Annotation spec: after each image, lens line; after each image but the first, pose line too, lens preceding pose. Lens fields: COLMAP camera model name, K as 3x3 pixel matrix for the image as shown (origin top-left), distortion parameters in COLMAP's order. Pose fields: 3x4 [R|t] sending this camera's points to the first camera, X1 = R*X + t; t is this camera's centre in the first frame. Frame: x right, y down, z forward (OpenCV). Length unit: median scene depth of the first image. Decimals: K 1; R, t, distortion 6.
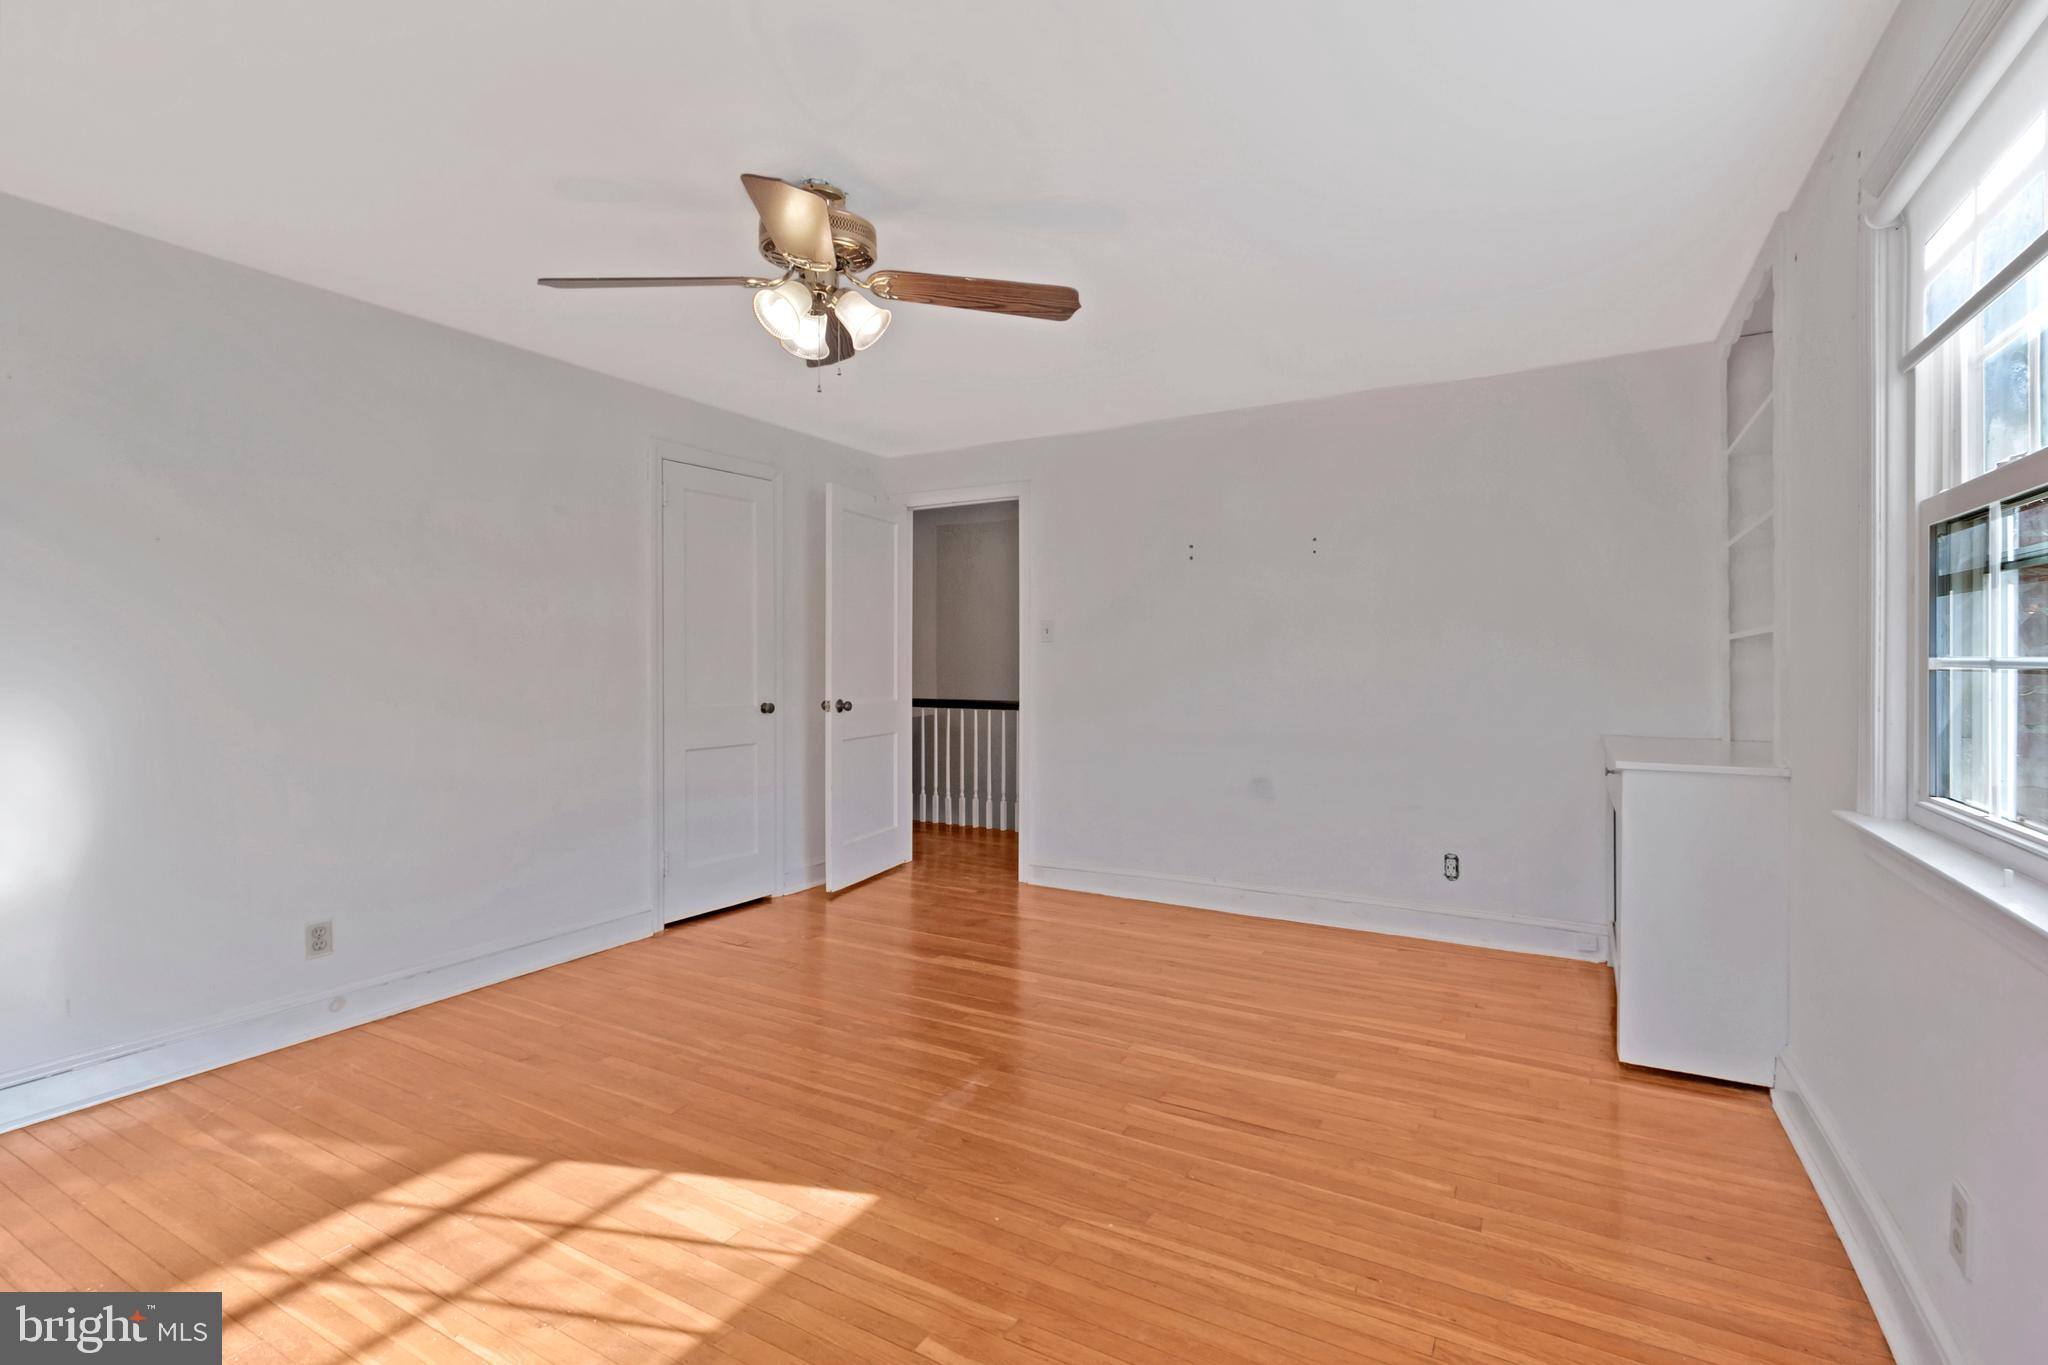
lens RADIAL K [[931.7, 0, 1027.4], [0, 931.7, 675.0], [0, 0, 1]] dist [-0.002478, -0.000219]
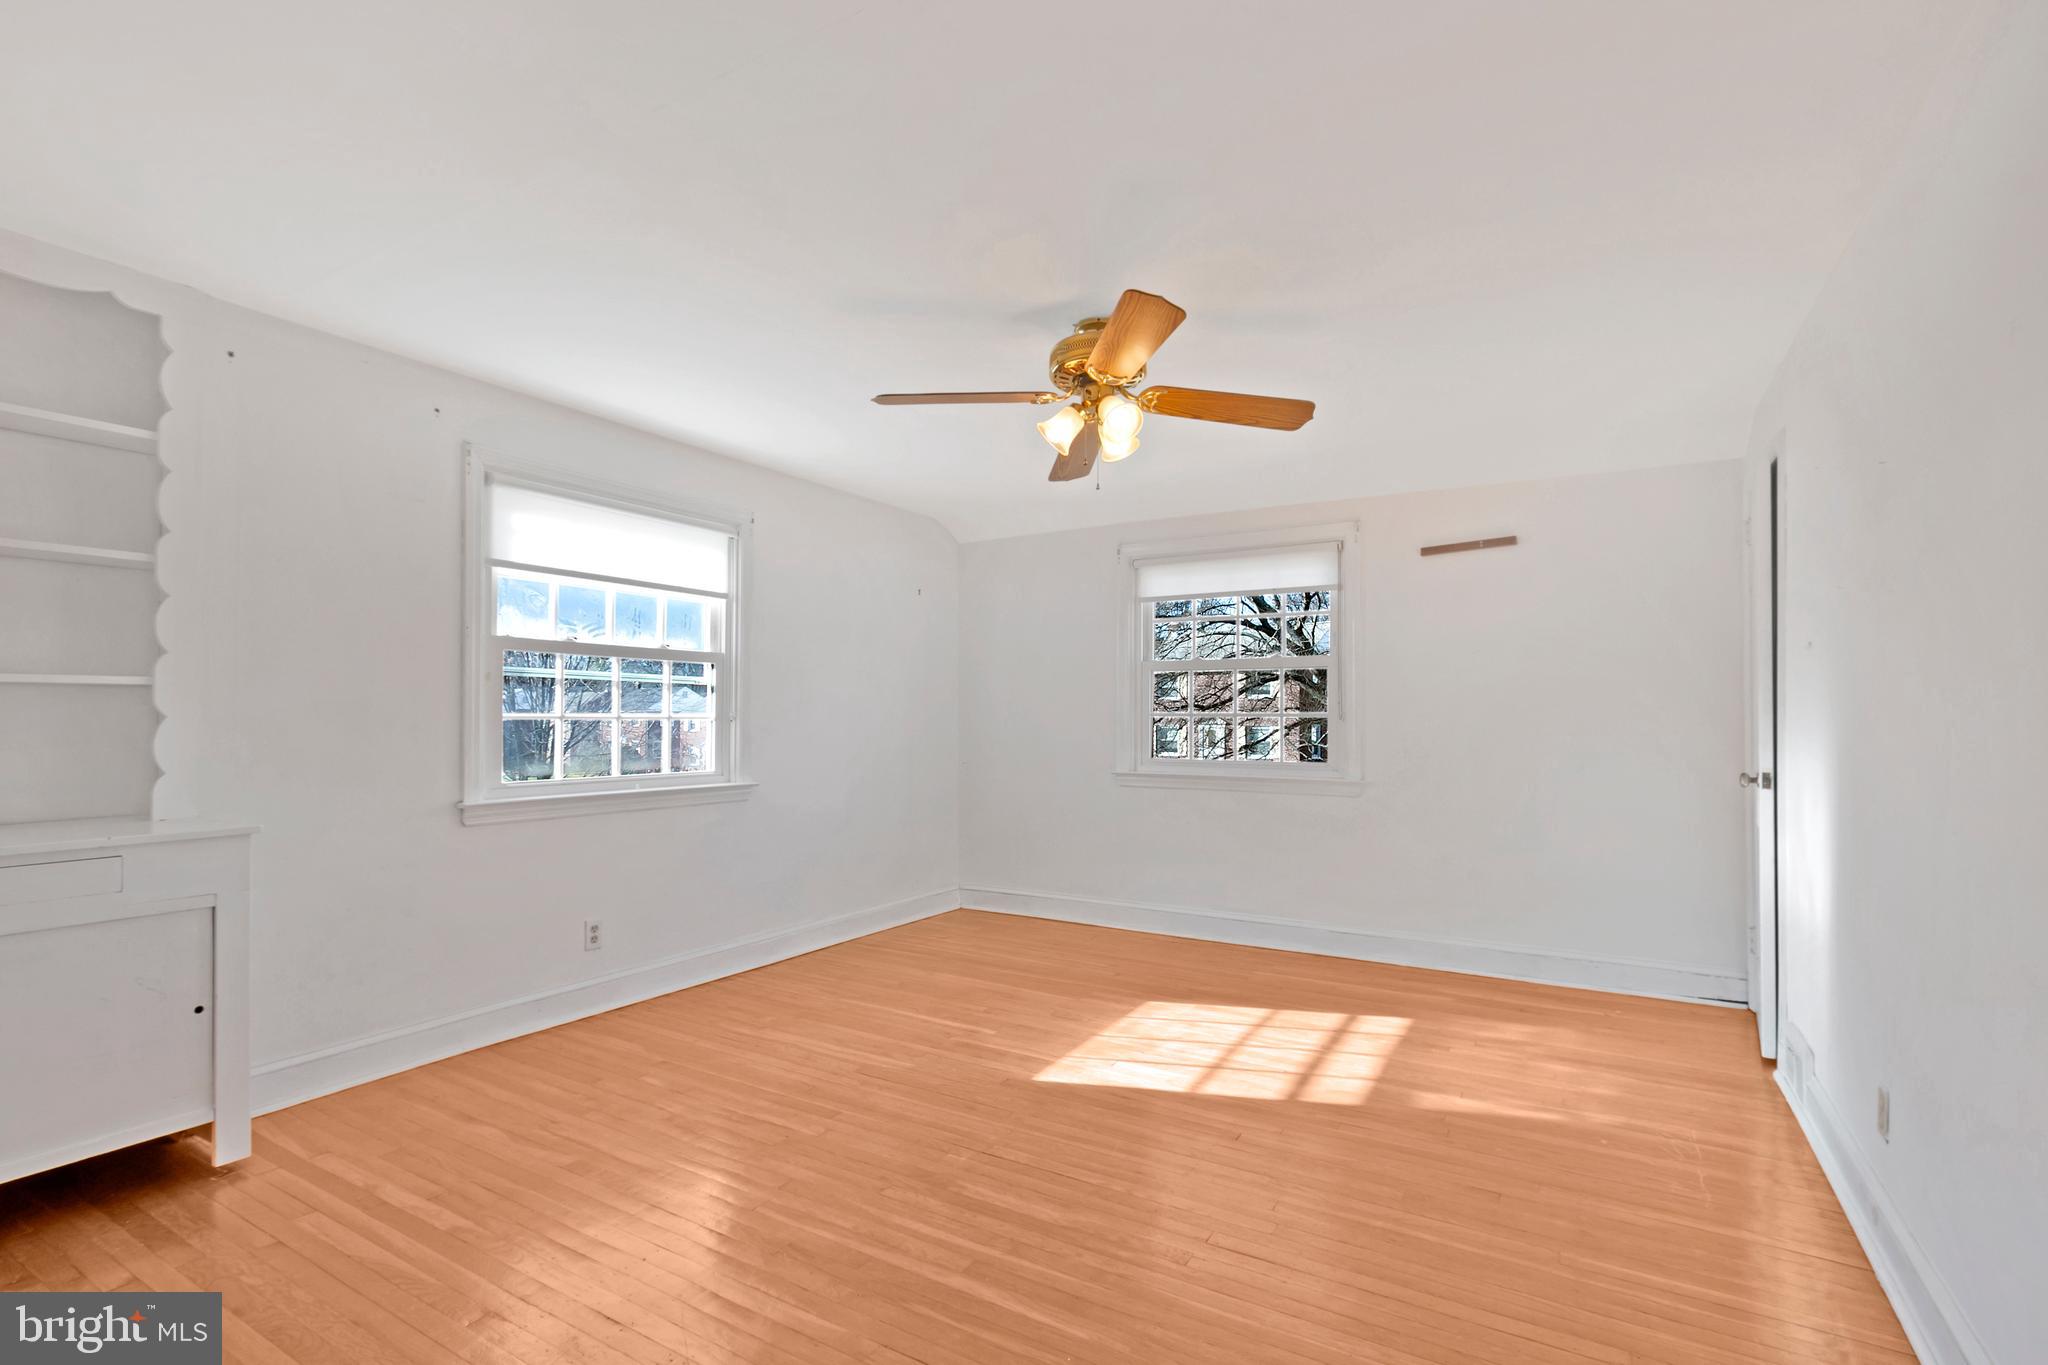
lens RADIAL K [[931.7, 0, 1024.8], [0, 931.7, 694.1], [0, 0, 1]] dist [-0.002478, -0.000219]
pose [[-0.999732, -0.001881, 0.023091, -0.184863], [-0.002080, 0.999961, -0.008596, -0.040586], [-0.023074, -0.008642, -0.999696, 2.534513]]
